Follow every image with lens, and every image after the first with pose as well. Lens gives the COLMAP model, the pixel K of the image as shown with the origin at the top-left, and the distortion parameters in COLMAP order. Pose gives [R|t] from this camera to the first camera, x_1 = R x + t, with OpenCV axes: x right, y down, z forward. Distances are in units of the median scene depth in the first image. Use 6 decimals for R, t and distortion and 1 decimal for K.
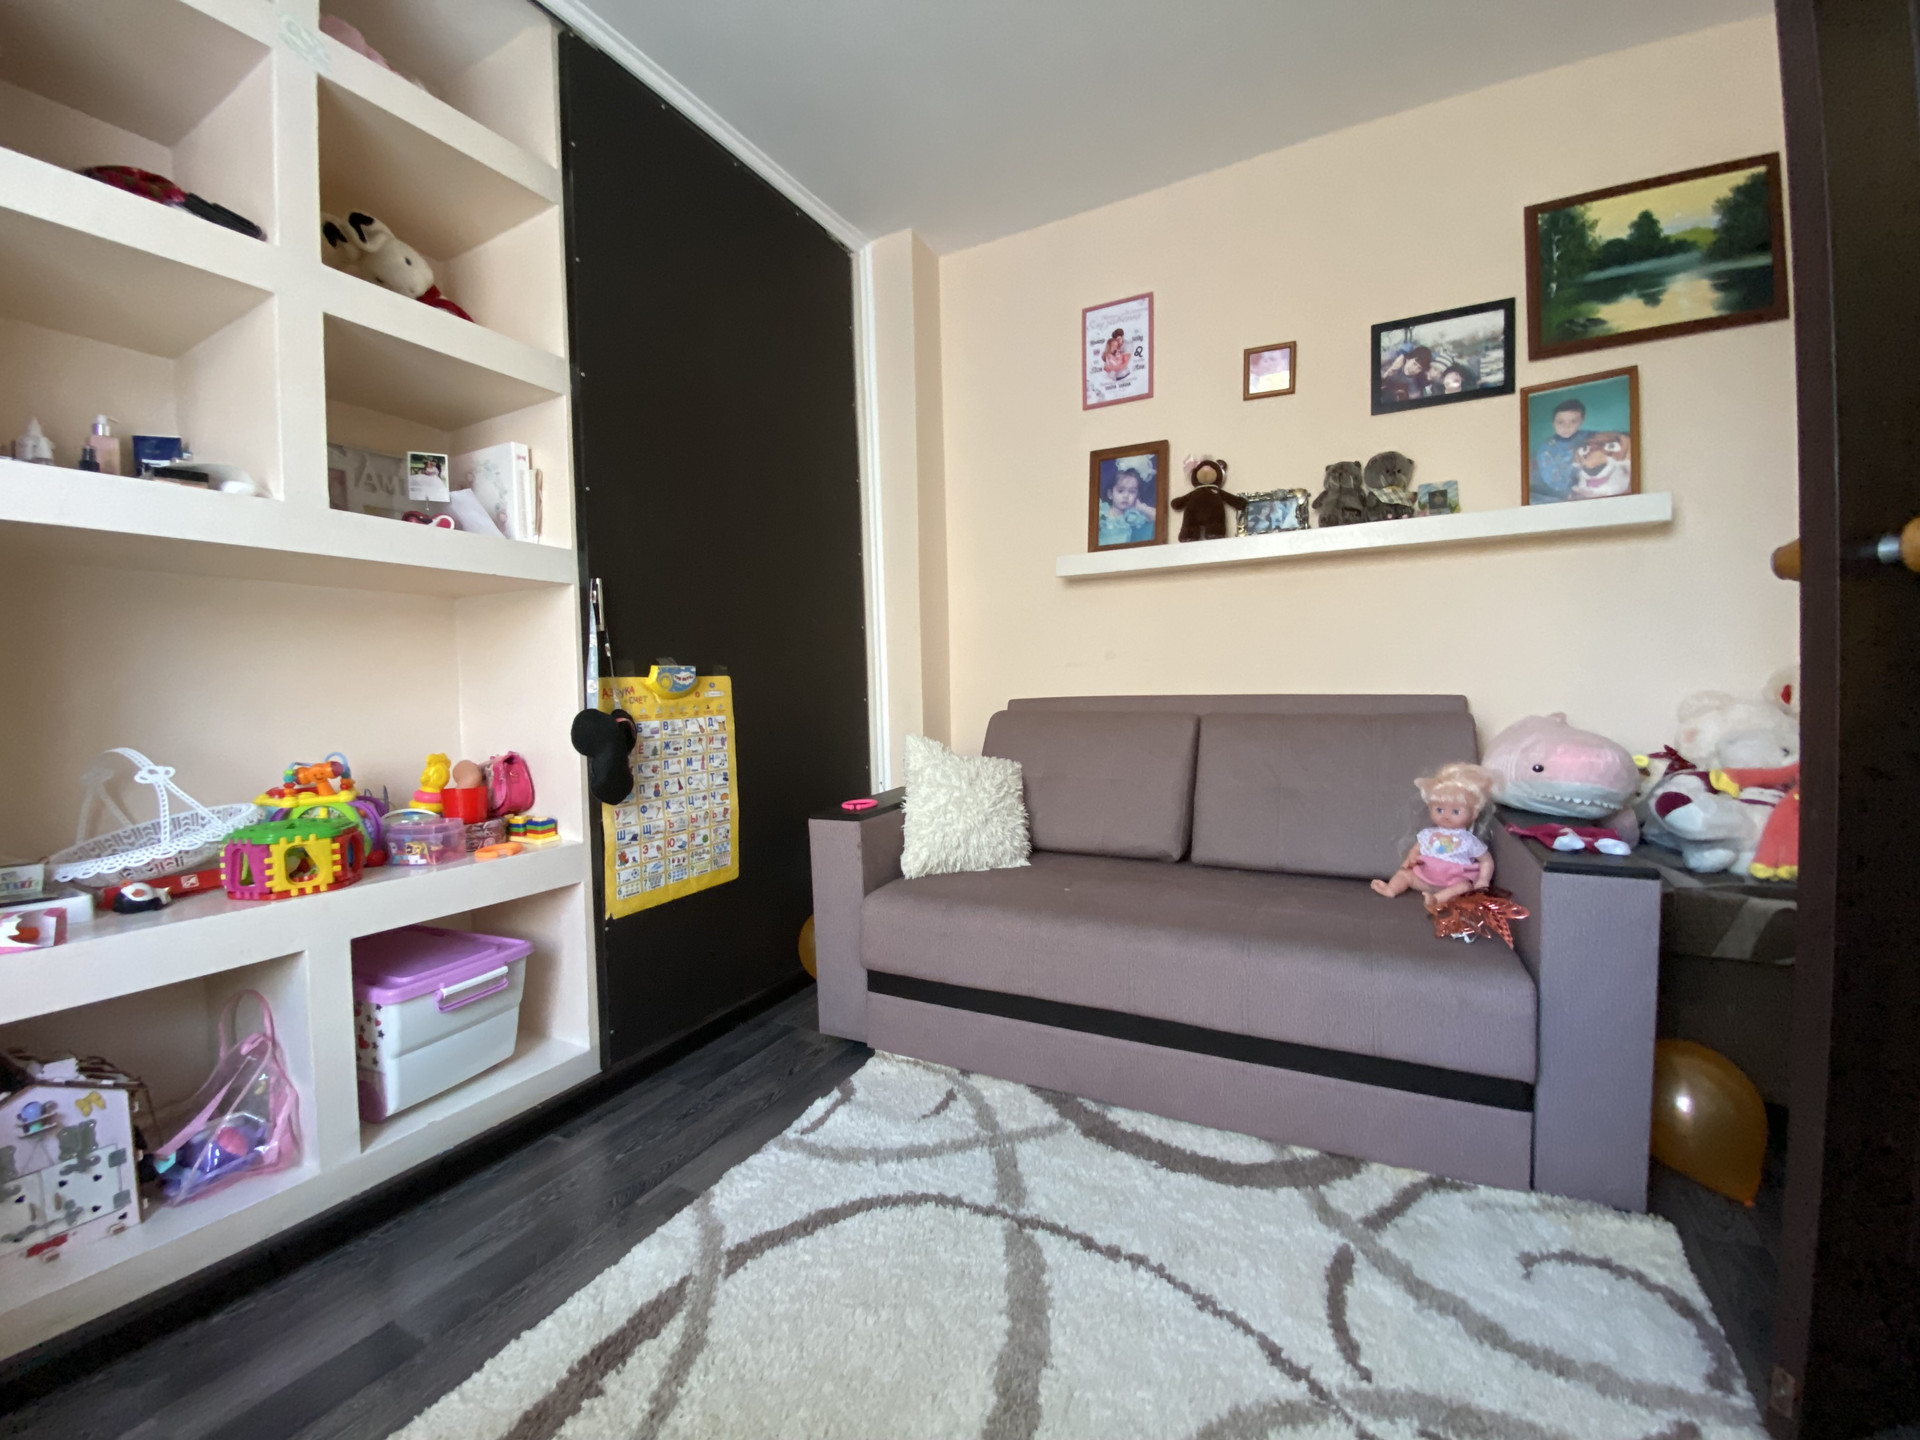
lens RADIAL K [[779.4, 0, 959.3], [0, 779.4, 717.7], [0, 0, 1]] dist [0.020352, -0.020461]
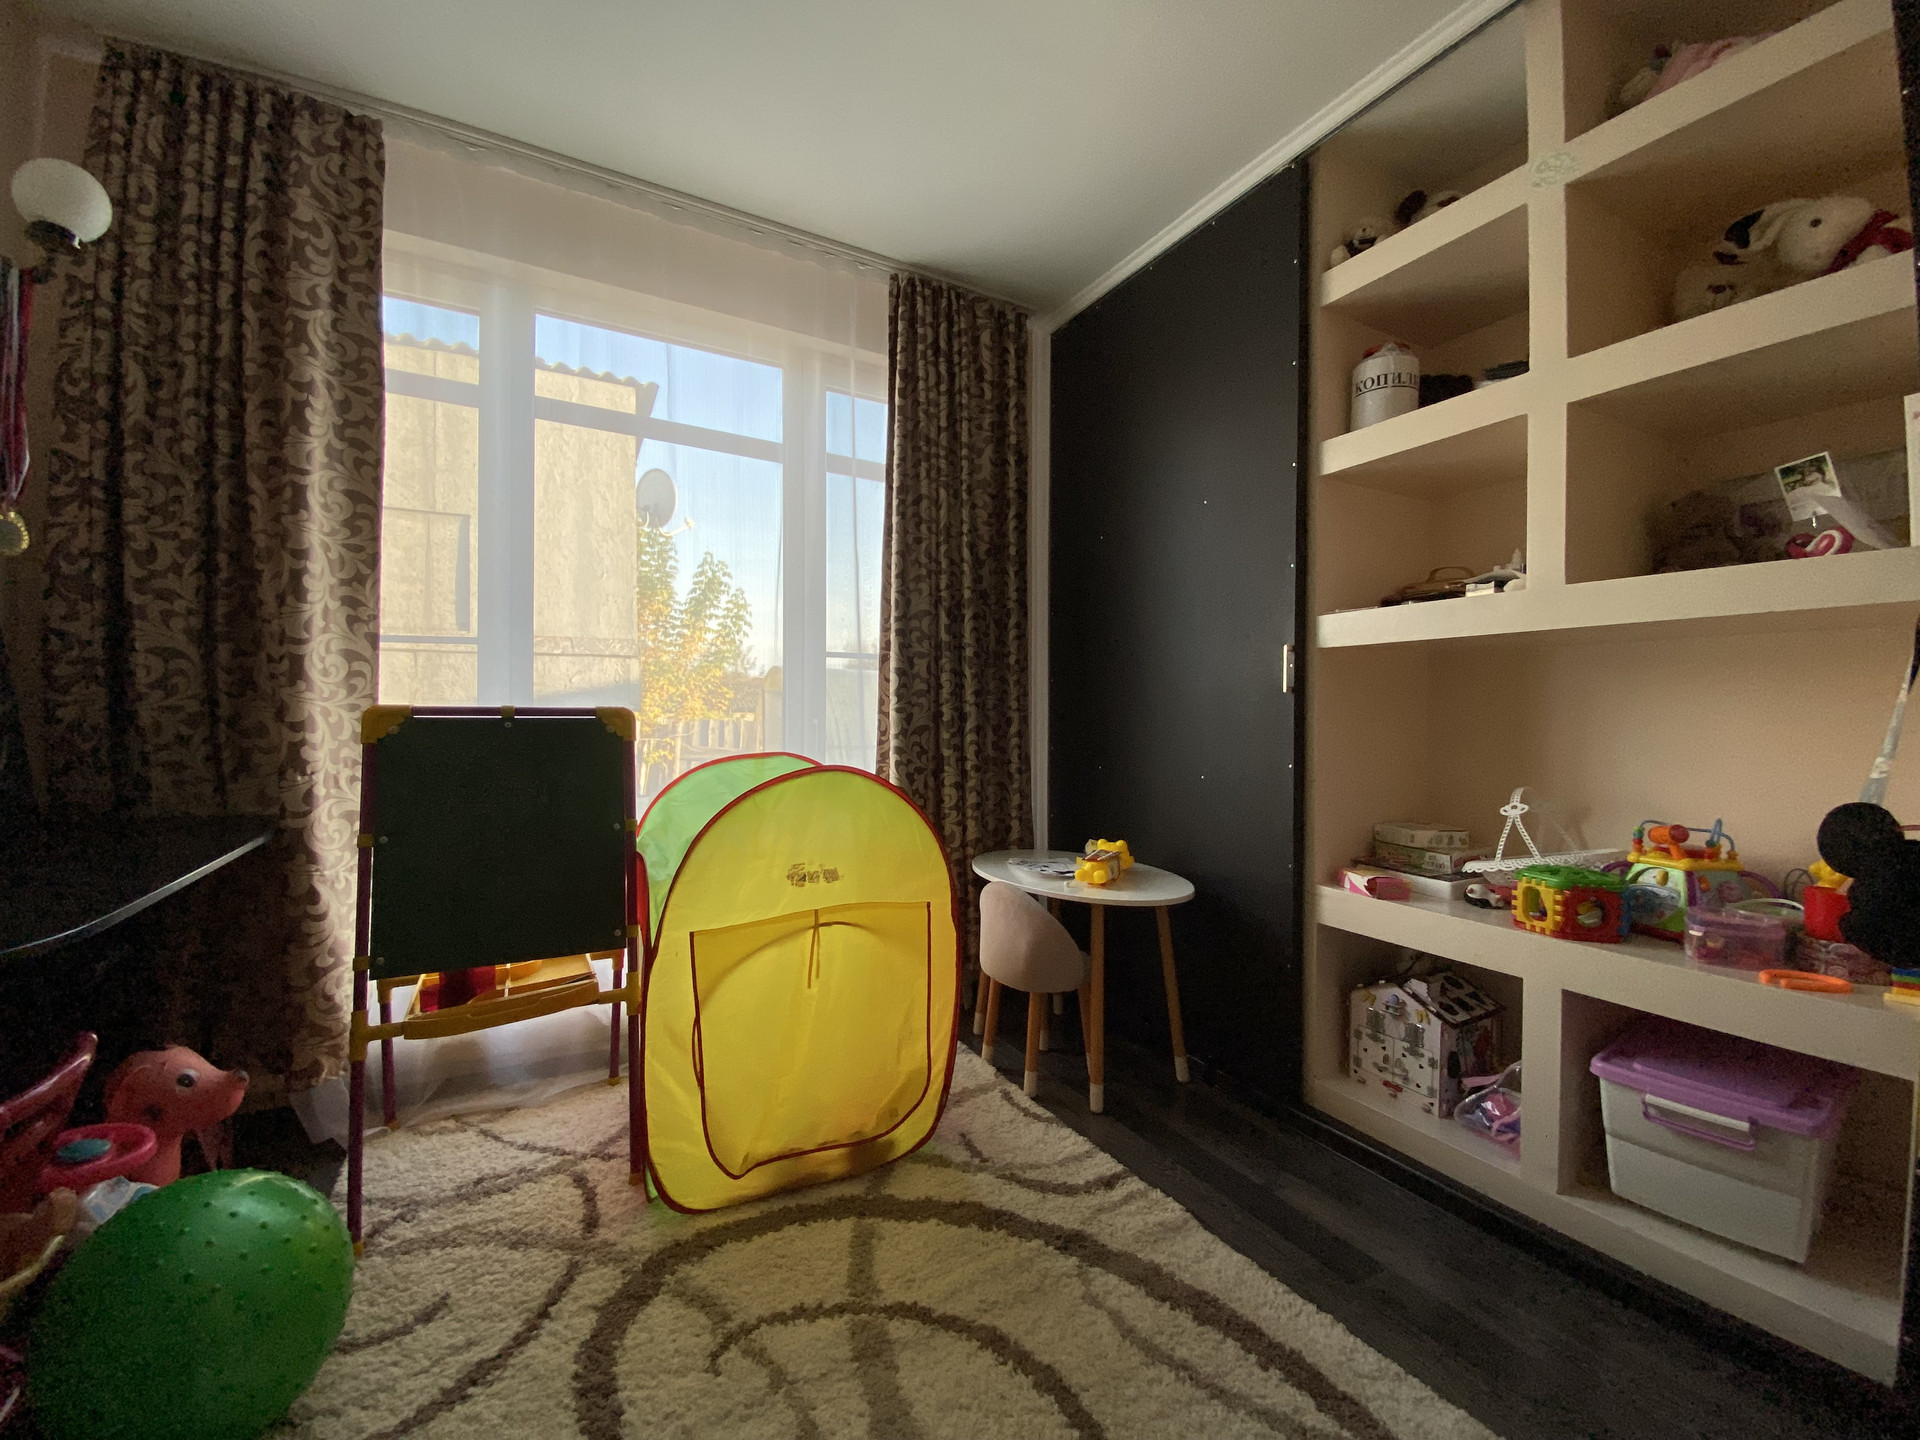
lens RADIAL K [[779.4, 0, 959.3], [0, 779.4, 717.7], [0, 0, 1]] dist [0.020352, -0.020461]
pose [[-0.536649, 0.024699, -0.843444, 0.561374], [-0.024723, 0.998682, 0.044976, -0.114326], [0.843443, 0.044989, -0.535331, 0.895036]]
